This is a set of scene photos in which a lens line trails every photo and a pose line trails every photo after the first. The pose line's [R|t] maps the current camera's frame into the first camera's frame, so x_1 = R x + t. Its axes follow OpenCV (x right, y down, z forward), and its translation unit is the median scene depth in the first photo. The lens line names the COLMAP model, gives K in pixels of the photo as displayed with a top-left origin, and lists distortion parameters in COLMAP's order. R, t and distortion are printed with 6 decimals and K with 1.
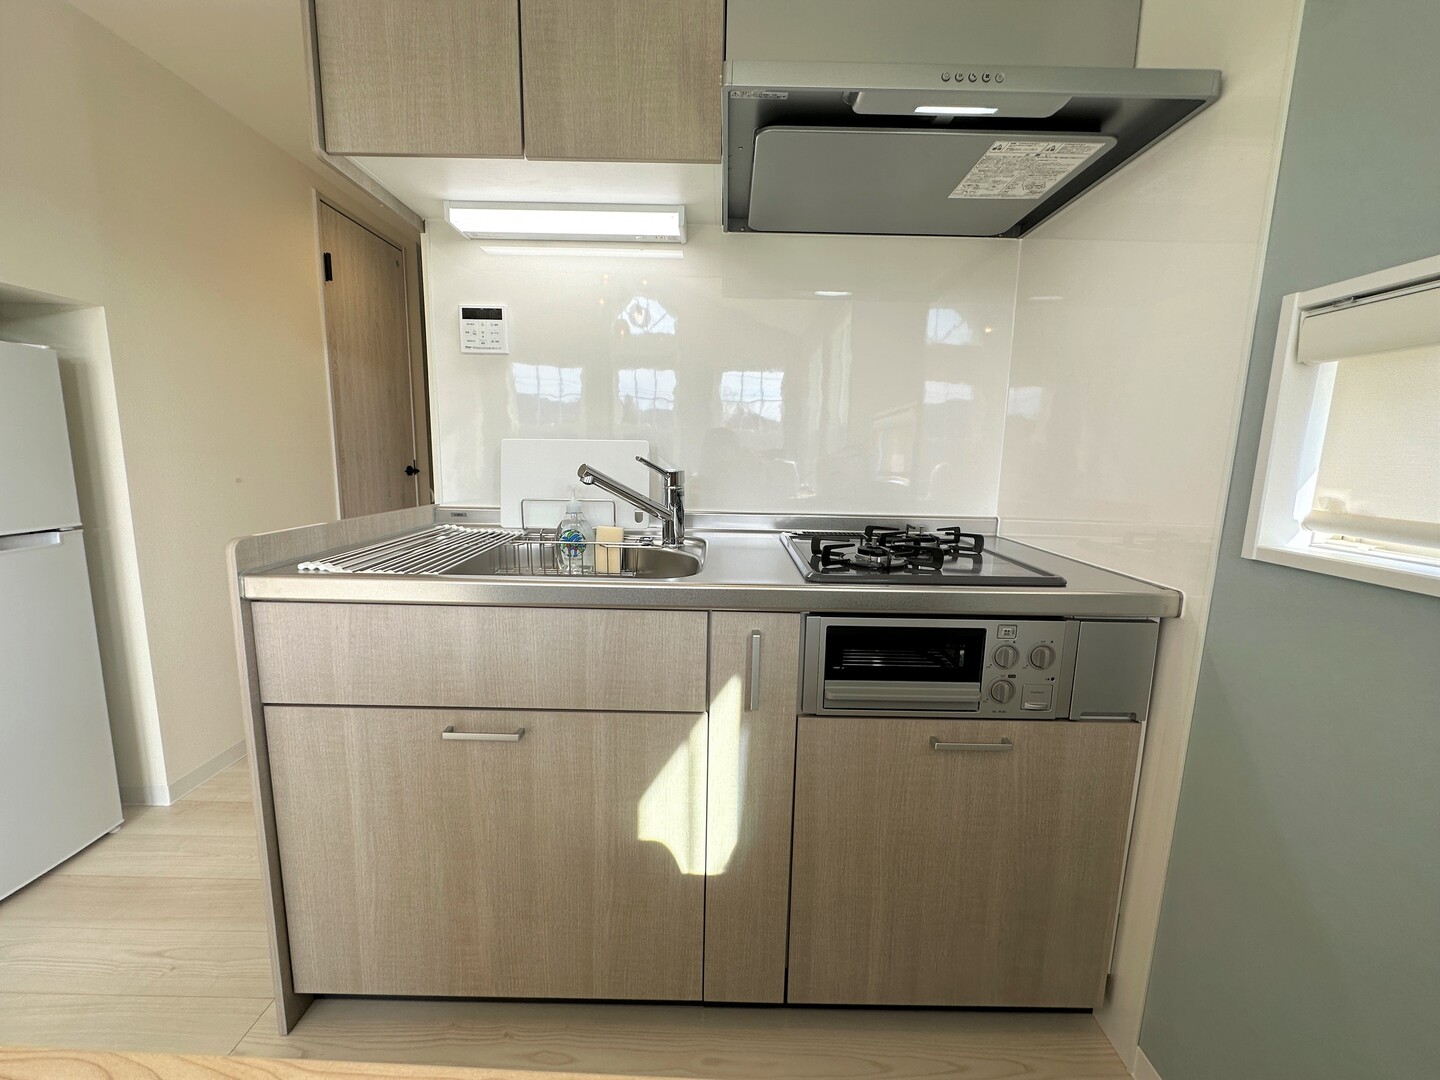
lens RADIAL K [[589.3, 0, 720.0], [0, 589.3, 540.0], [0, 0, 1]] dist [-0.009852, 0.001632]
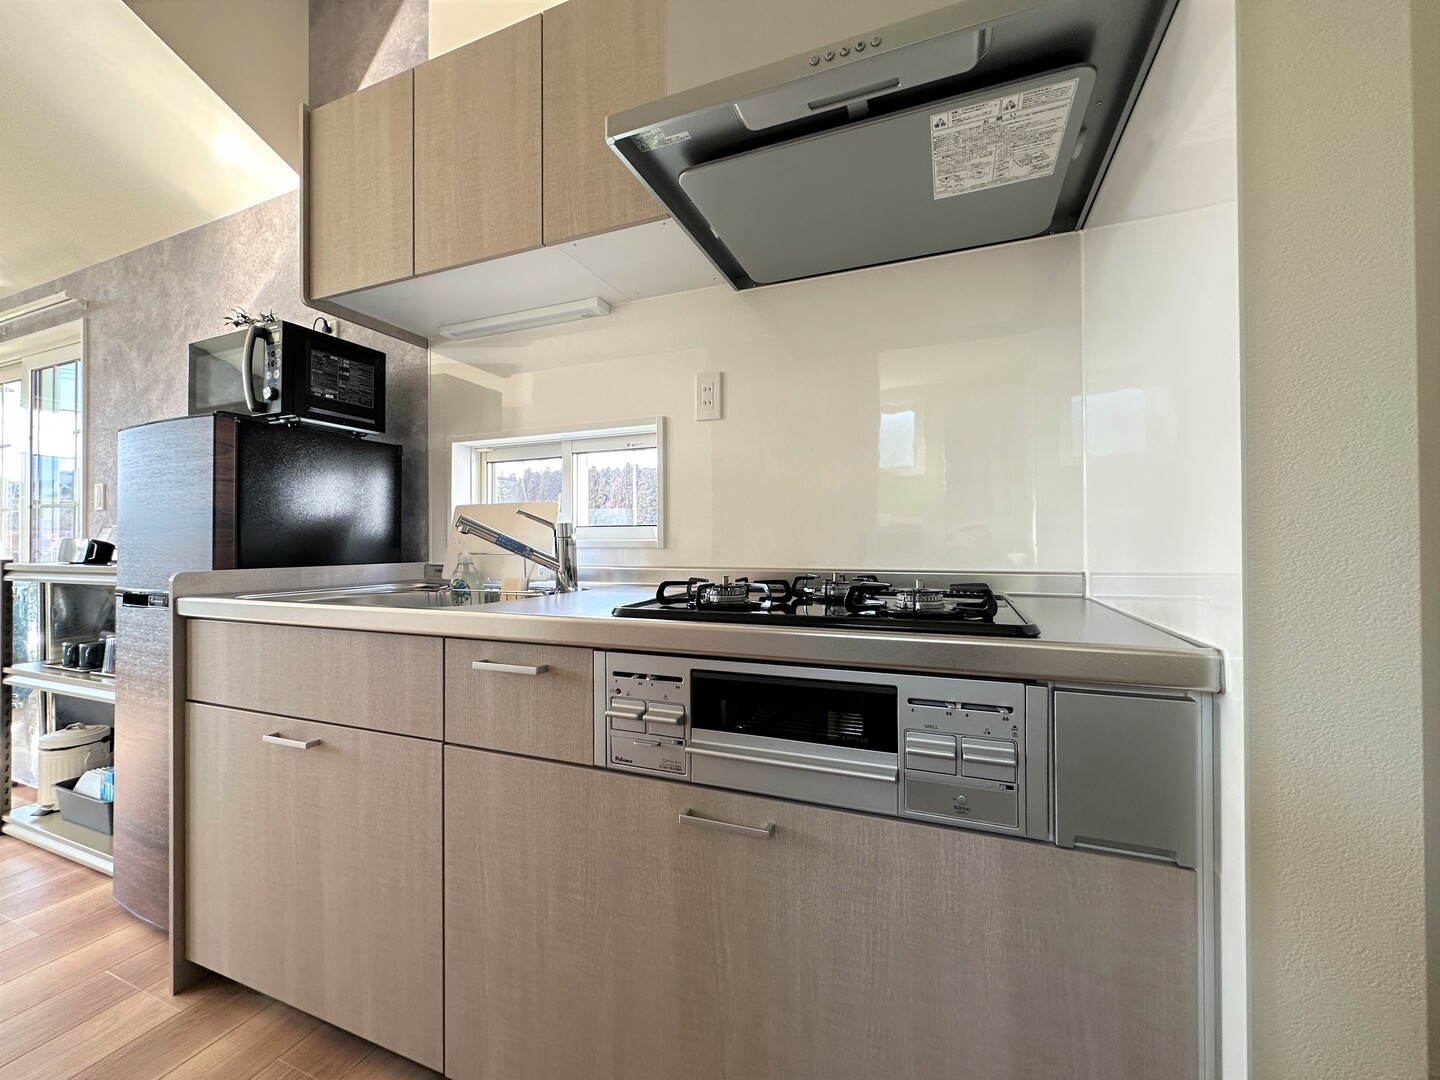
lens RADIAL K [[589.3, 0, 720.0], [0, 589.3, 540.0], [0, 0, 1]] dist [-0.009852, 0.001632]
pose [[0.927038, -0.028881, -0.373855, 0.467555], [-0.035772, 0.985670, -0.164847, 0.084038], [0.373258, 0.166193, 0.912720, 0.191757]]
